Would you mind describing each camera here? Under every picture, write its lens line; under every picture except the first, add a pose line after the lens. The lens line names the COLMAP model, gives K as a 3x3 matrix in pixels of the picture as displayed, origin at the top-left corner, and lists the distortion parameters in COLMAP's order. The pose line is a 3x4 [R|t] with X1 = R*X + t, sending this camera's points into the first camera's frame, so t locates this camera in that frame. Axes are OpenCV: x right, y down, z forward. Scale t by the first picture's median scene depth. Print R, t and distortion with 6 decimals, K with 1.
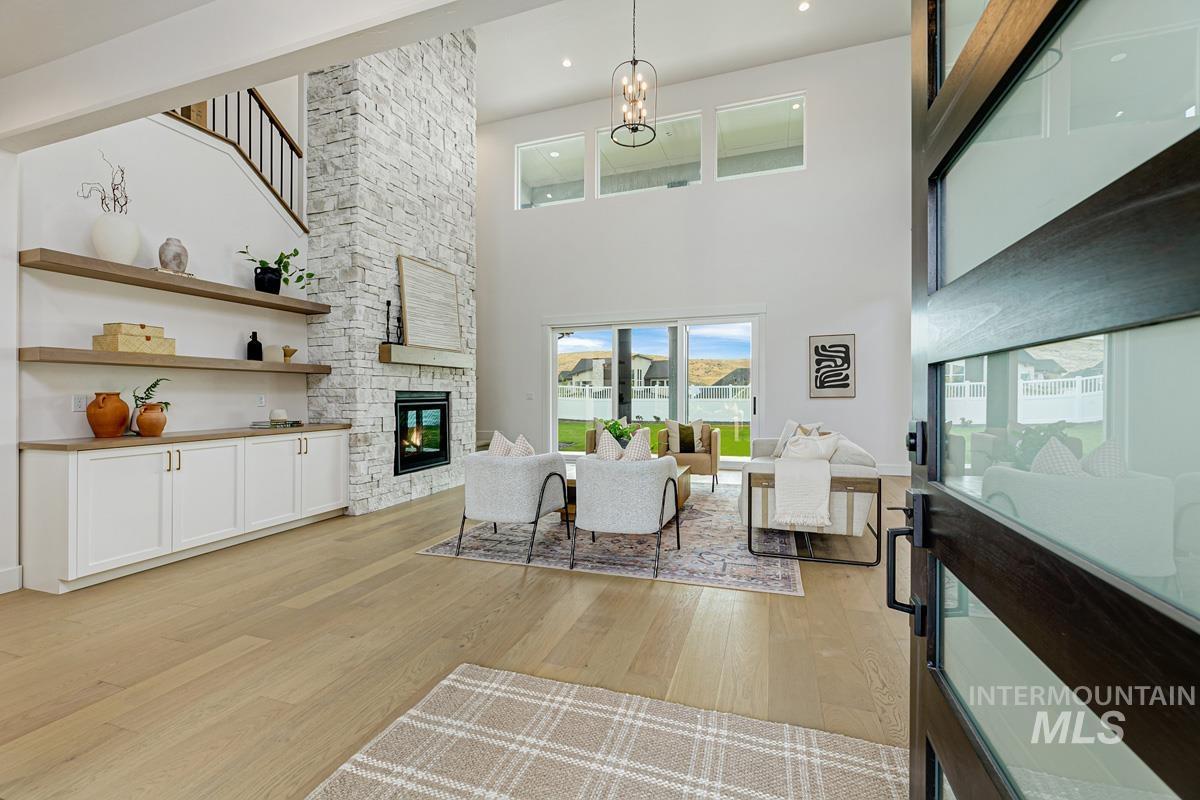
lens RADIAL K [[492.3, 0, 600.0], [0, 492.3, 400.0], [0, 0, 1]] dist [-0.000732, 0.000251]
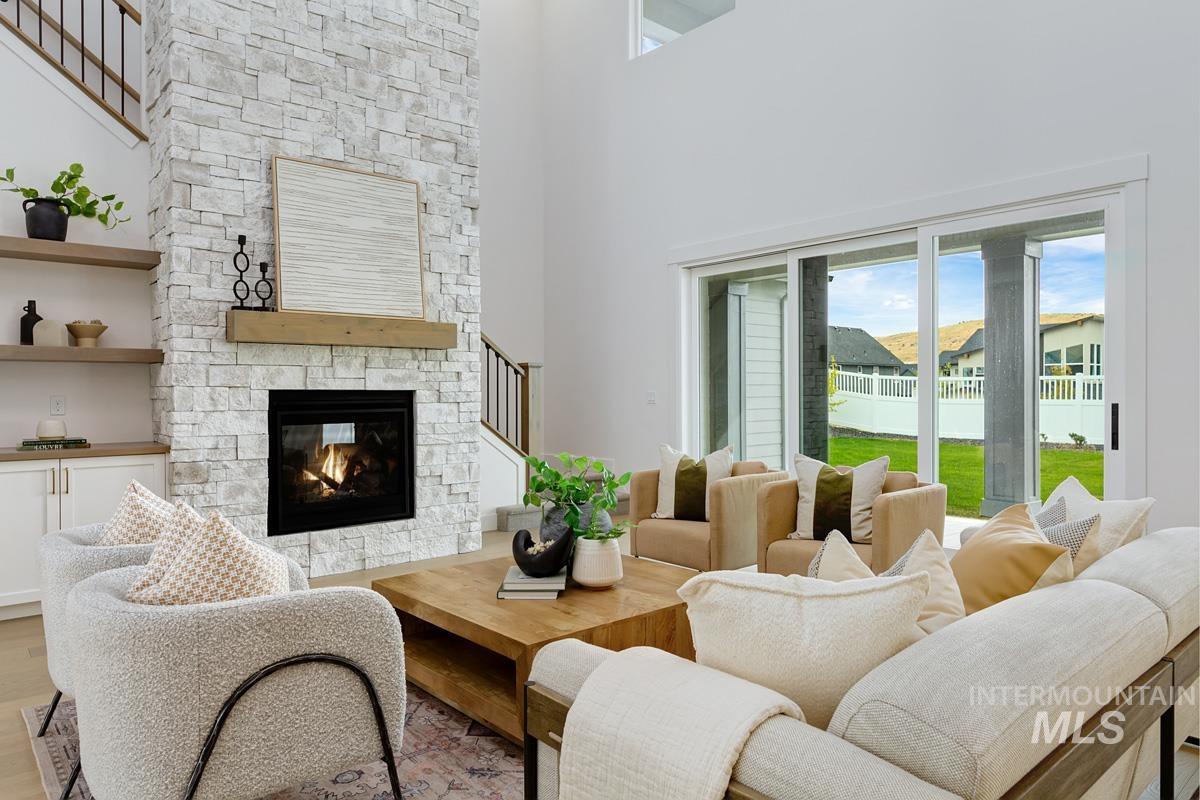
lens RADIAL K [[748.6, 0, 600.0], [0, 748.6, 400.0], [0, 0, 1]] dist [0.002719, 0.000789]
pose [[0.867890, 0.004942, -0.496732, 0.354004], [-0.004430, 0.999988, 0.002208, -0.010161], [0.496737, 0.000284, 0.867901, 0.410652]]
